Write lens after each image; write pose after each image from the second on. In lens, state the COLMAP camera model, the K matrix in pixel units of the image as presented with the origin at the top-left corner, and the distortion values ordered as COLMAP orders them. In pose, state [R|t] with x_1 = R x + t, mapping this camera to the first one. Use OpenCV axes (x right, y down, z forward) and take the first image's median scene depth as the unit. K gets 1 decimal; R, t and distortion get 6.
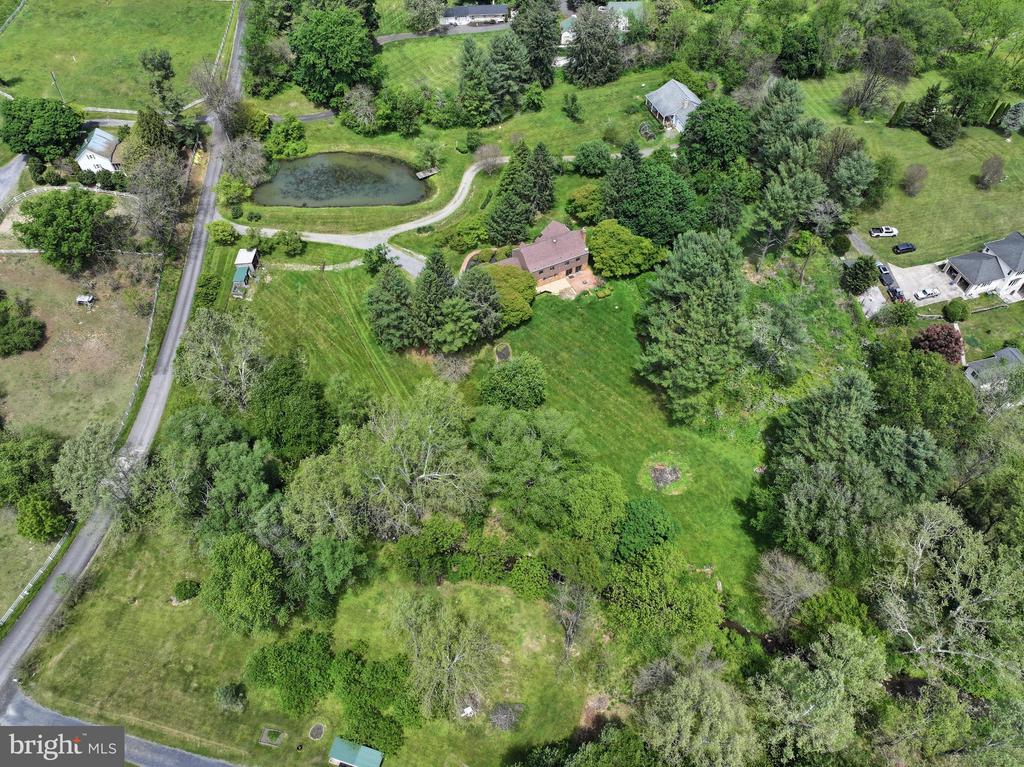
lens RADIAL K [[719.8, 0, 513.3], [0, 719.8, 379.1], [0, 0, 1]] dist [-0.000477, 0.017594]
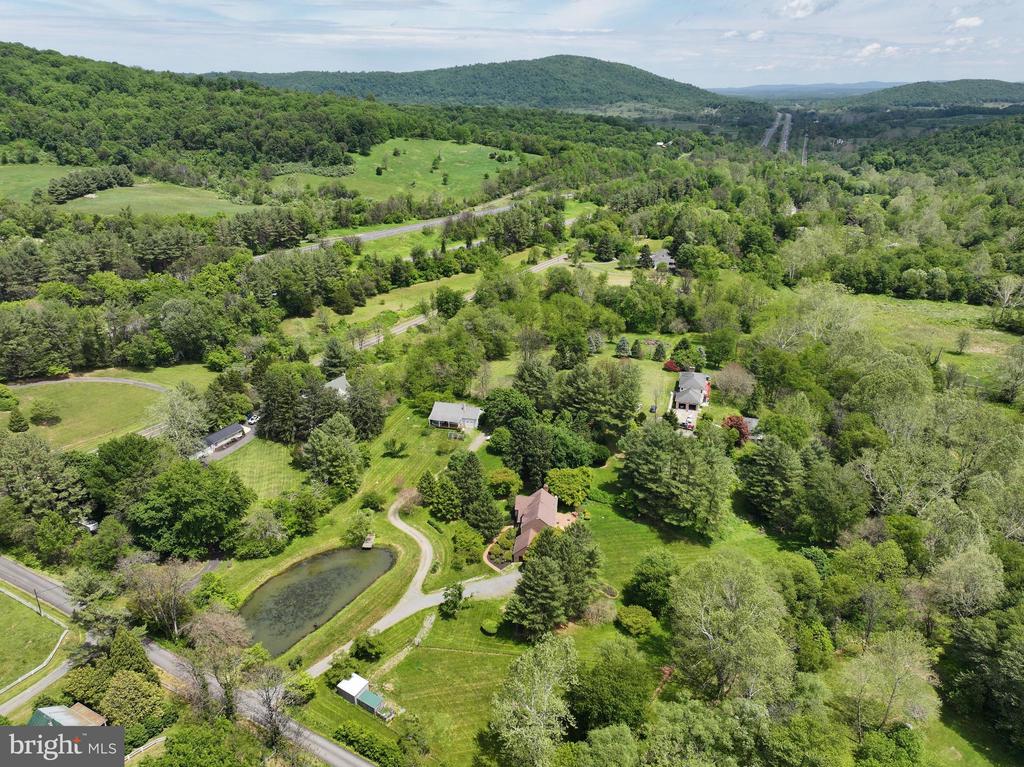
lens RADIAL K [[719.8, 0, 515.4], [0, 719.8, 381.3], [0, 0, 1]] dist [-0.000477, 0.017594]
pose [[0.537404, -0.320413, 0.780085, -0.837841], [0.661798, 0.733566, -0.154610, -0.175270], [-0.522705, 0.599347, 0.606270, 0.137347]]
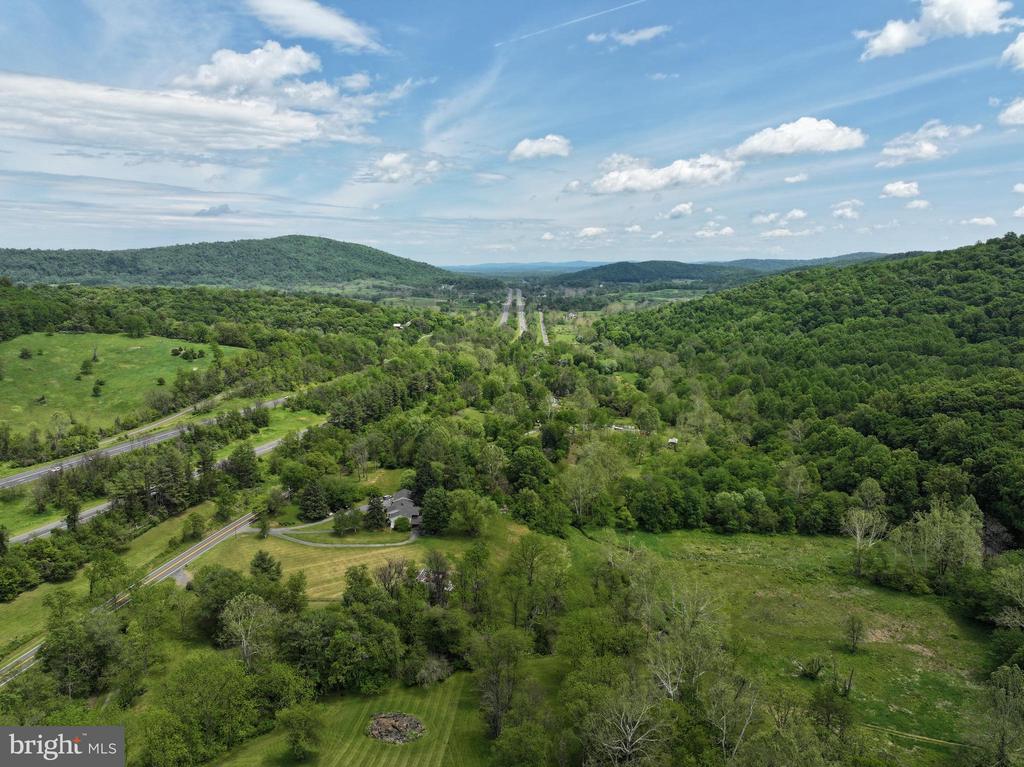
lens RADIAL K [[719.8, 0, 518.6], [0, 719.8, 376.7], [0, 0, 1]] dist [-0.000477, 0.017594]
pose [[0.218600, -0.151386, 0.964000, 0.122037], [0.765667, 0.639050, -0.073269, -0.432597], [-0.604953, 0.754120, 0.255607, 0.322756]]
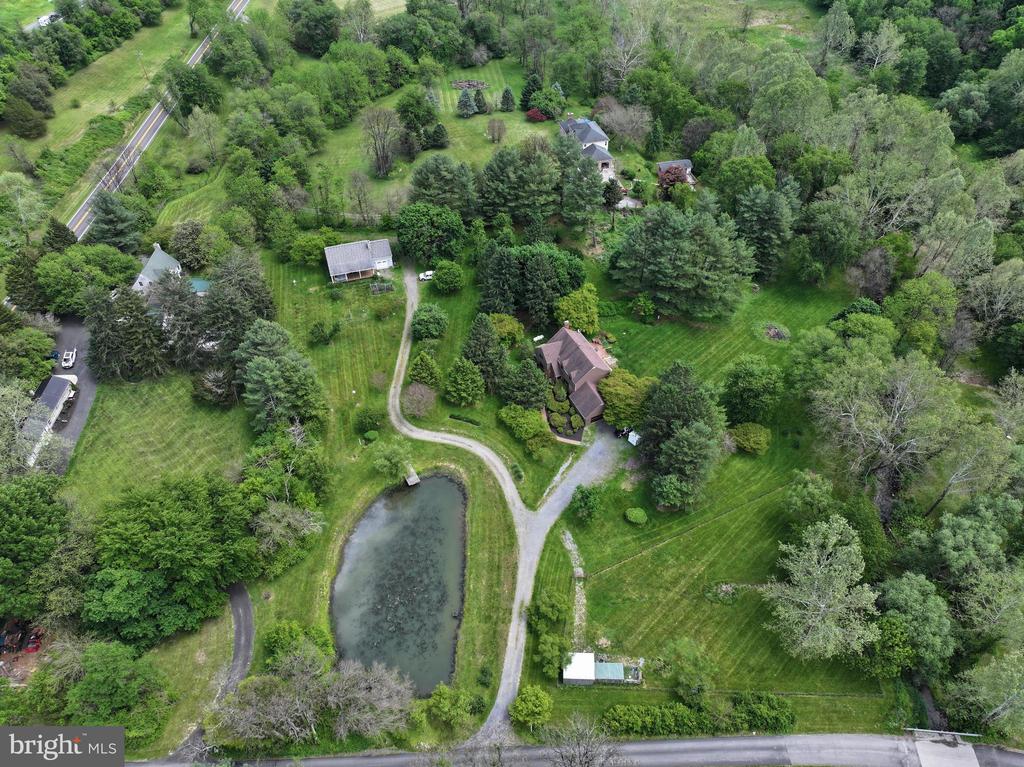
lens RADIAL K [[719.8, 0, 515.5], [0, 719.8, 380.0], [0, 0, 1]] dist [-0.000477, 0.017594]
pose [[0.018105, -0.699723, 0.714185, -0.682579], [0.785909, 0.451526, 0.422459, -0.646070], [-0.618077, 0.553636, 0.558093, 0.491315]]
